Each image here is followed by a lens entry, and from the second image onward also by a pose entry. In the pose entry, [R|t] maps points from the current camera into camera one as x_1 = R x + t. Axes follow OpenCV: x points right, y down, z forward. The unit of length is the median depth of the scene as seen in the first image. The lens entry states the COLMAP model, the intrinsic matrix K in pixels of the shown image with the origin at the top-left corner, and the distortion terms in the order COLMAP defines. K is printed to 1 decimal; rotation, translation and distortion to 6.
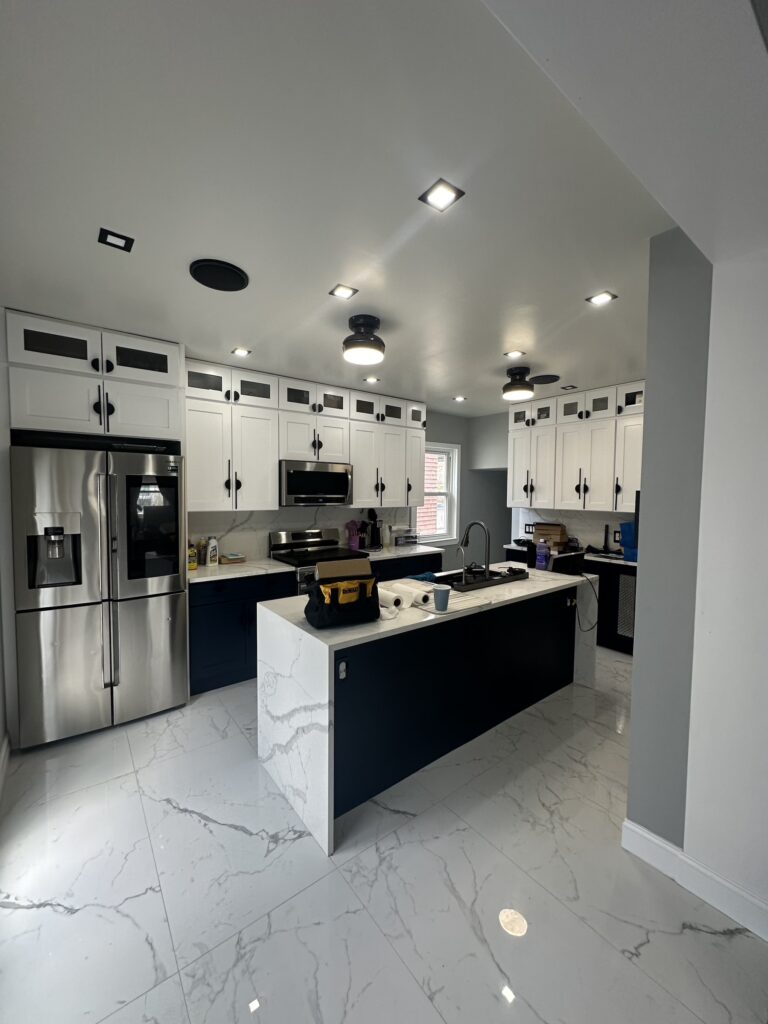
lens RADIAL K [[409.1, 0, 387.3], [0, 409.1, 510.8], [0, 0, 1]] dist [-0.000976, 0.000445]
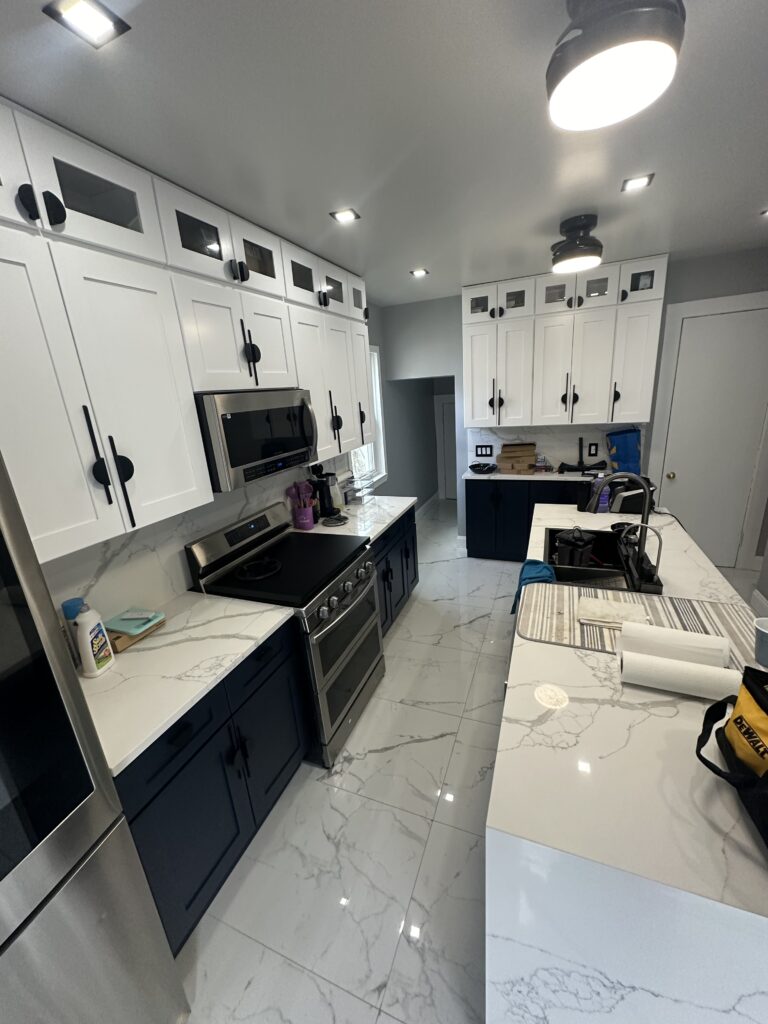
lens RADIAL K [[409.1, 0, 386.9], [0, 409.1, 510.3], [0, 0, 1]] dist [-0.000976, 0.000445]
pose [[0.858436, -0.212366, 0.466892, -0.278155], [0.102714, 0.962998, 0.249168, -0.079122], [-0.502531, -0.165939, 0.848485, 0.432032]]
